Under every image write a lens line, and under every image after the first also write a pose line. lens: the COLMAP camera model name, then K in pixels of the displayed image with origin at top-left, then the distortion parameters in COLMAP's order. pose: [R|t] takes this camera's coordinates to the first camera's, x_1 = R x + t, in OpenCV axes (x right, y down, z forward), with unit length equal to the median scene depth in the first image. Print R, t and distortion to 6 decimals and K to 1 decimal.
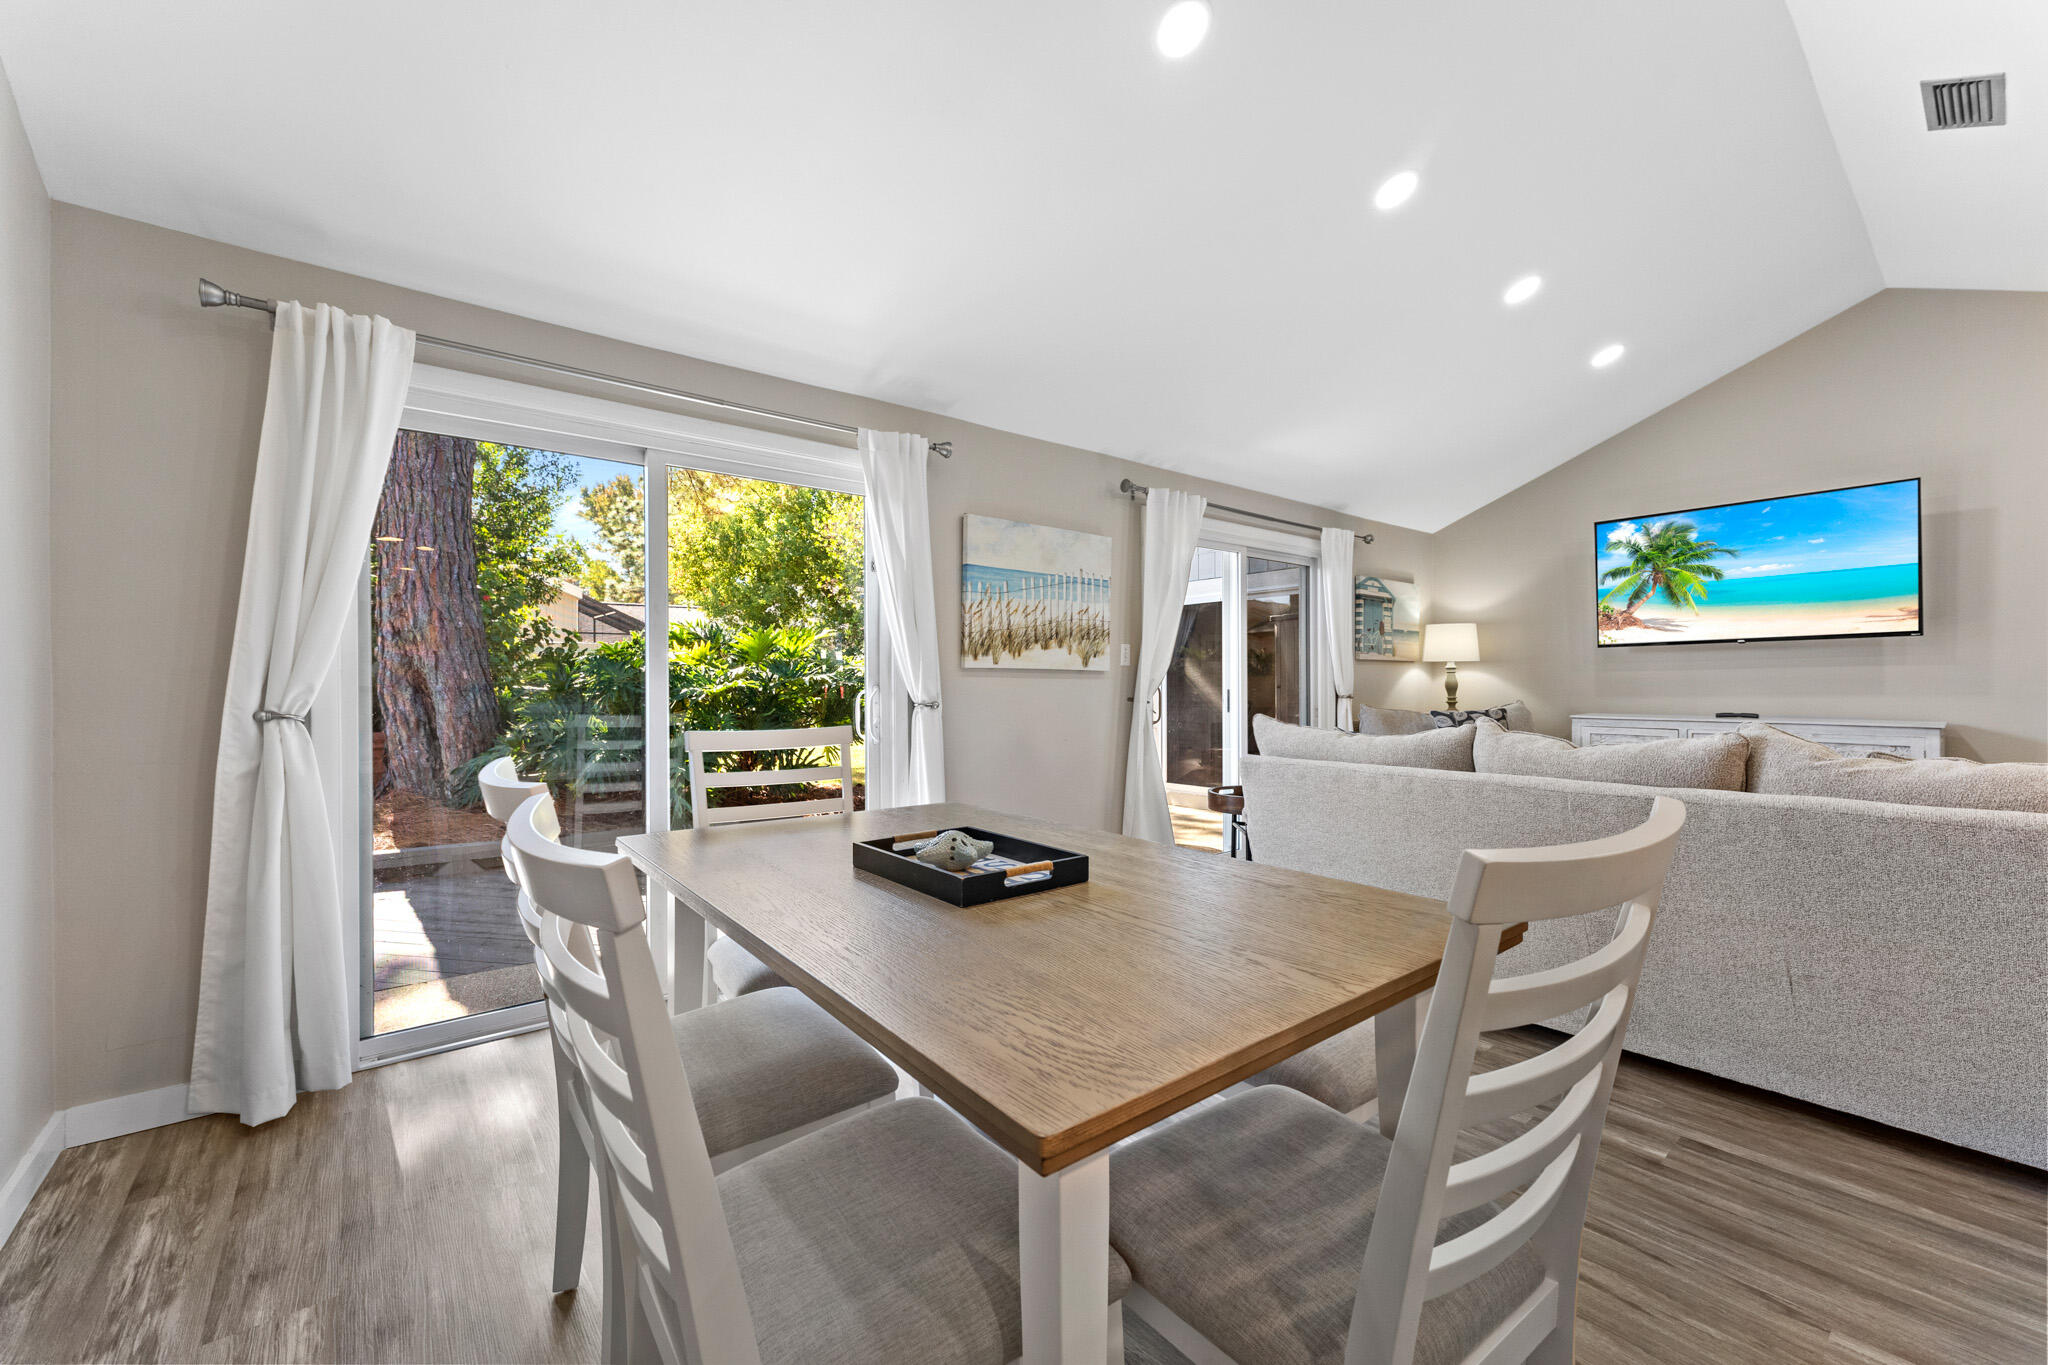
lens RADIAL K [[815.0, 0, 1013.1], [0, 815.0, 686.3], [0, 0, 1]] dist [0.001609, 0.000021]
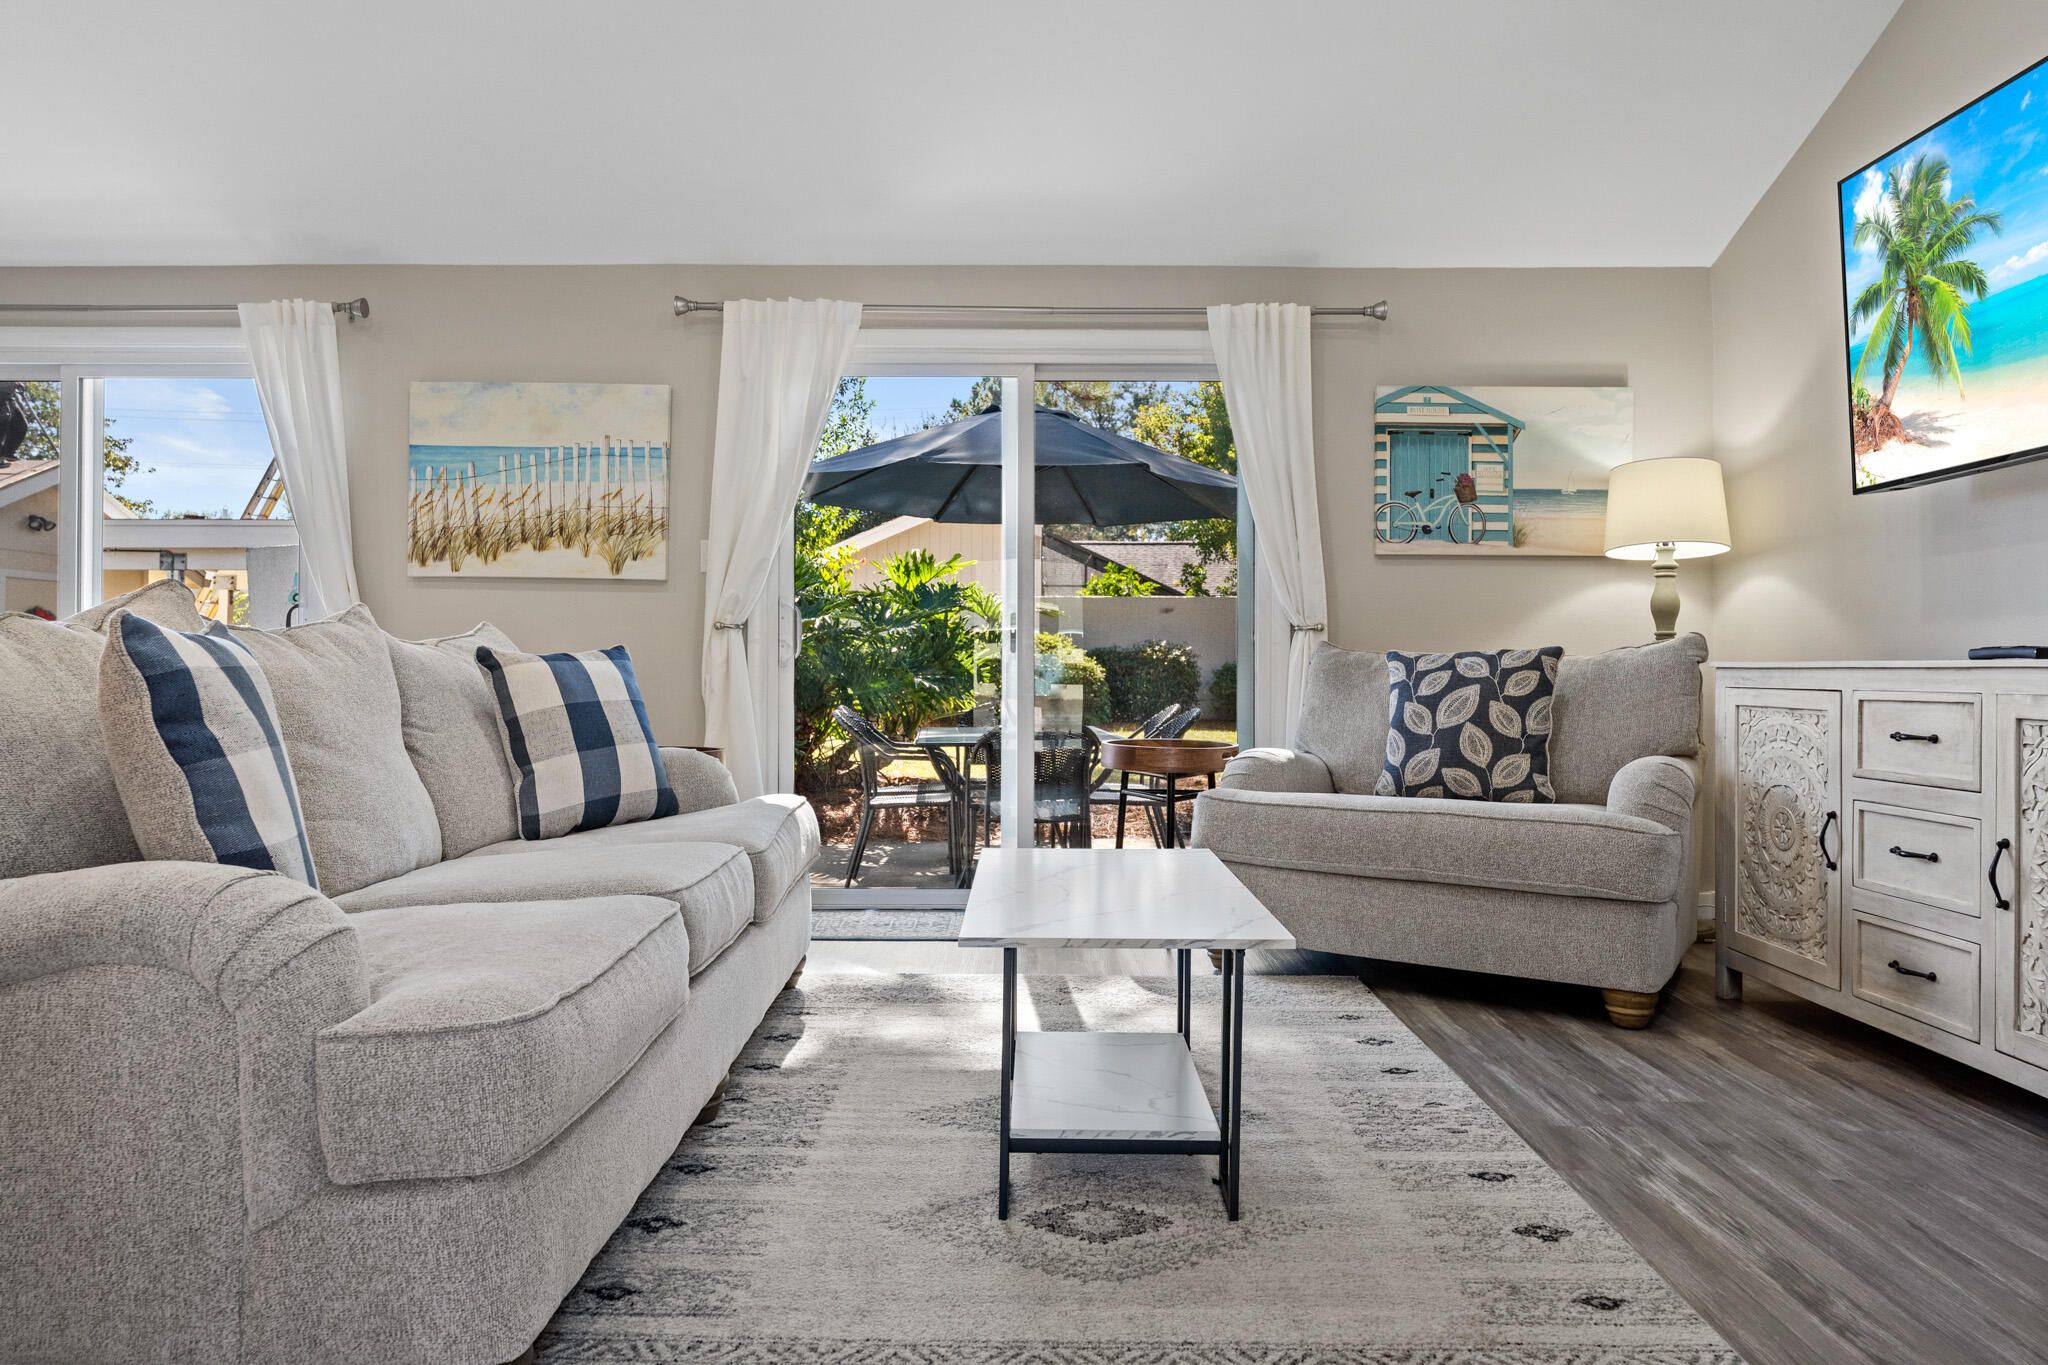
lens RADIAL K [[1366.4, 0, 1014.6], [0, 1366.4, 659.2], [0, 0, 1]] dist [-0.004107, 0.002123]
pose [[0.776187, 0.002581, -0.630497, 0.913370], [-0.009996, 0.999916, -0.008212, 0.046405], [0.630423, 0.012676, 0.776148, 0.254214]]
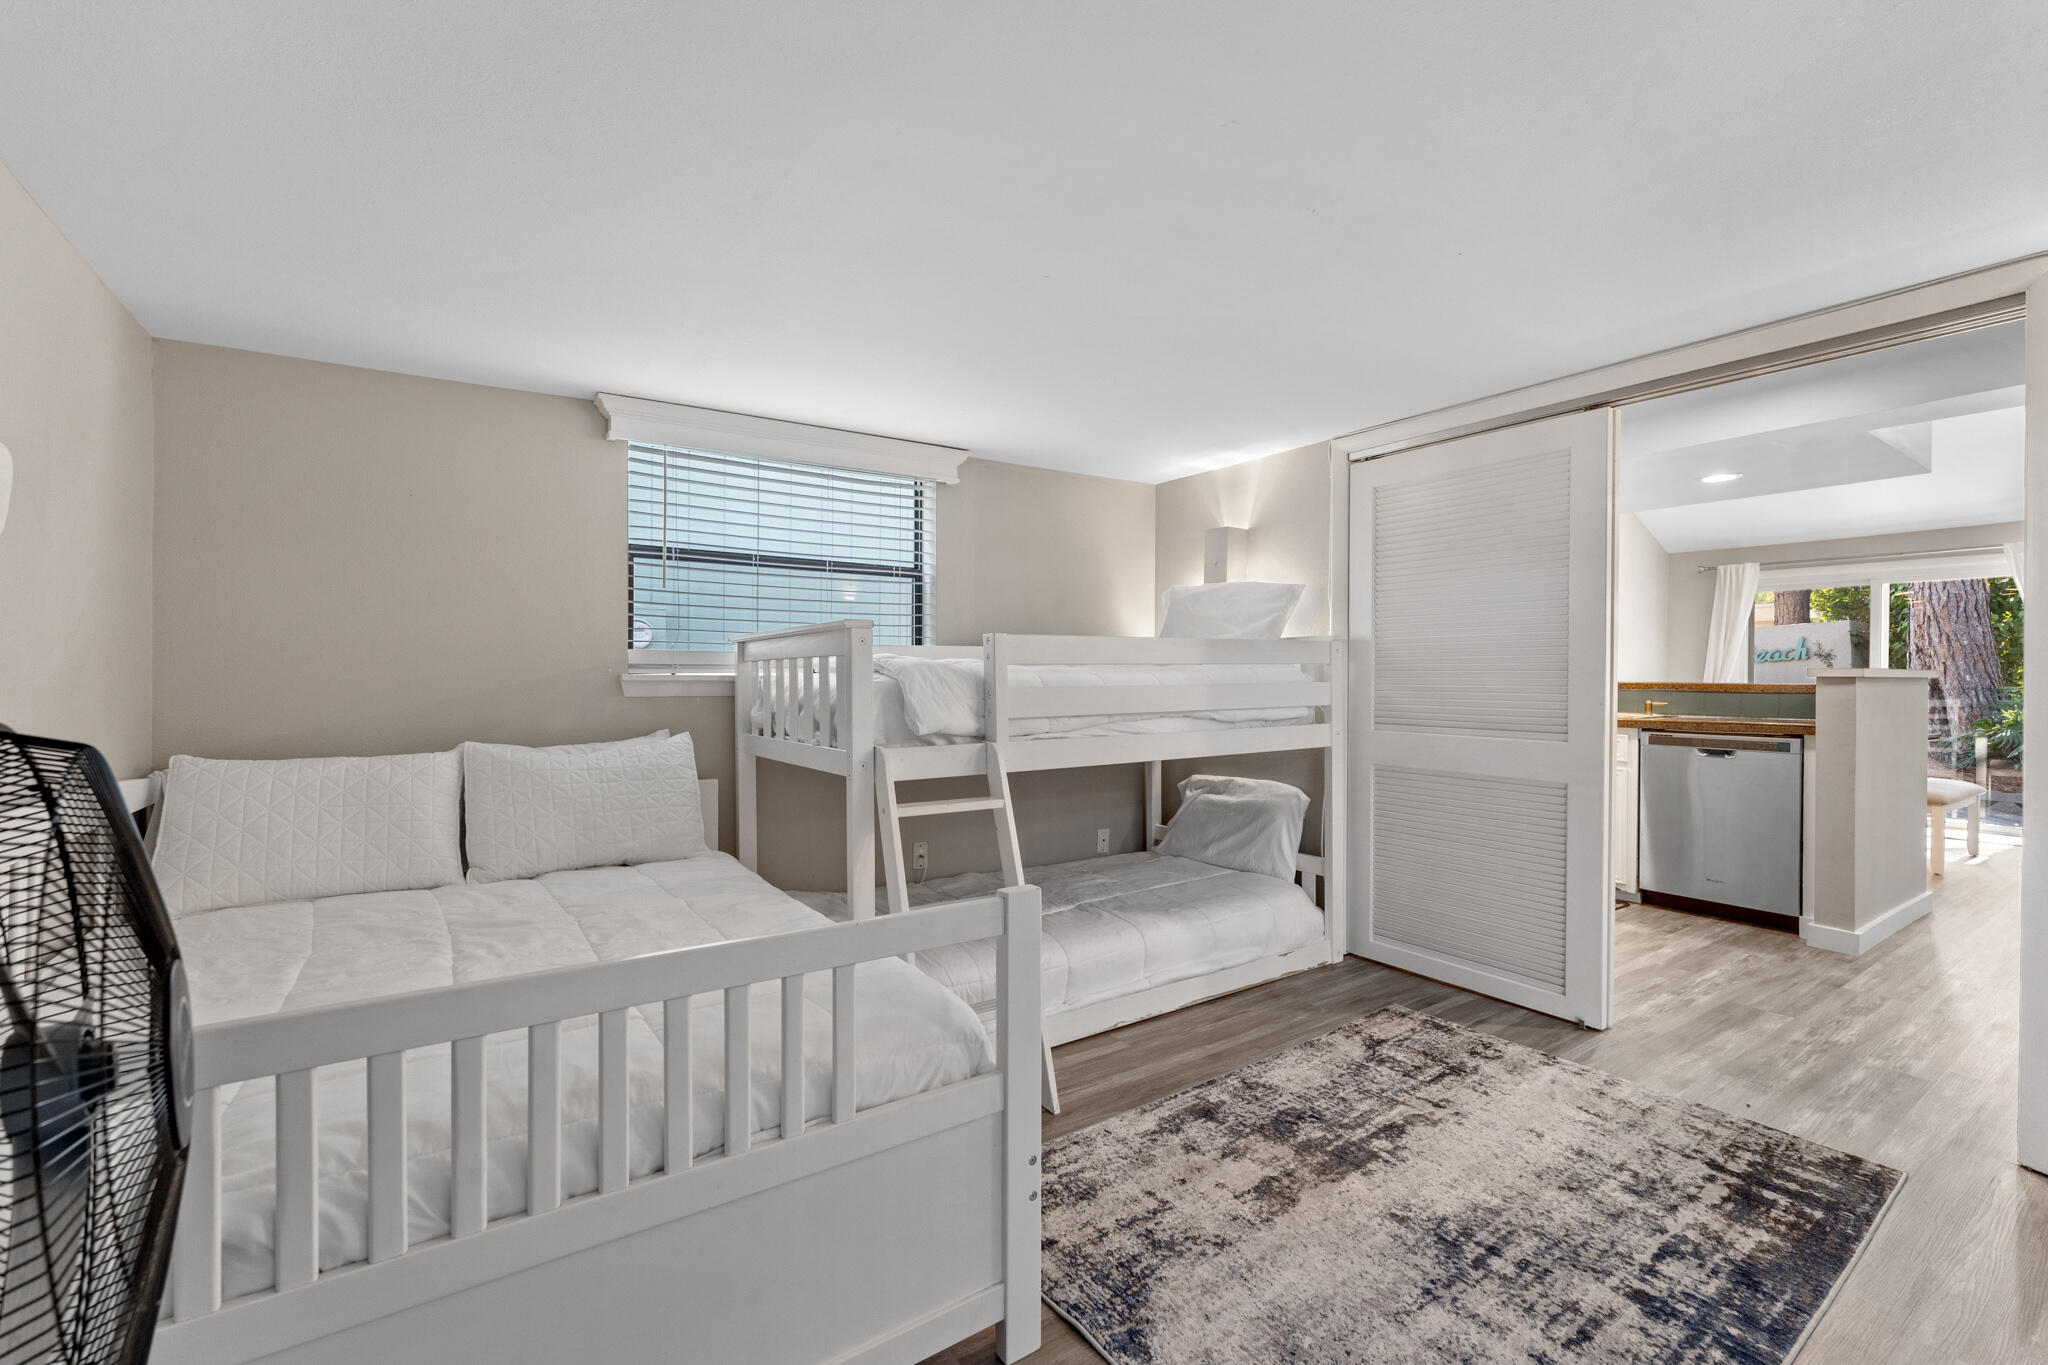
lens RADIAL K [[866.3, 0, 1025.4], [0, 866.3, 679.8], [0, 0, 1]] dist [0.001174, 0.000175]
pose [[-0.077189, 0.008265, -0.996982, 1.274566], [-0.018463, 0.999782, 0.009717, 0.006033], [0.996846, 0.019157, -0.077020, -0.689904]]
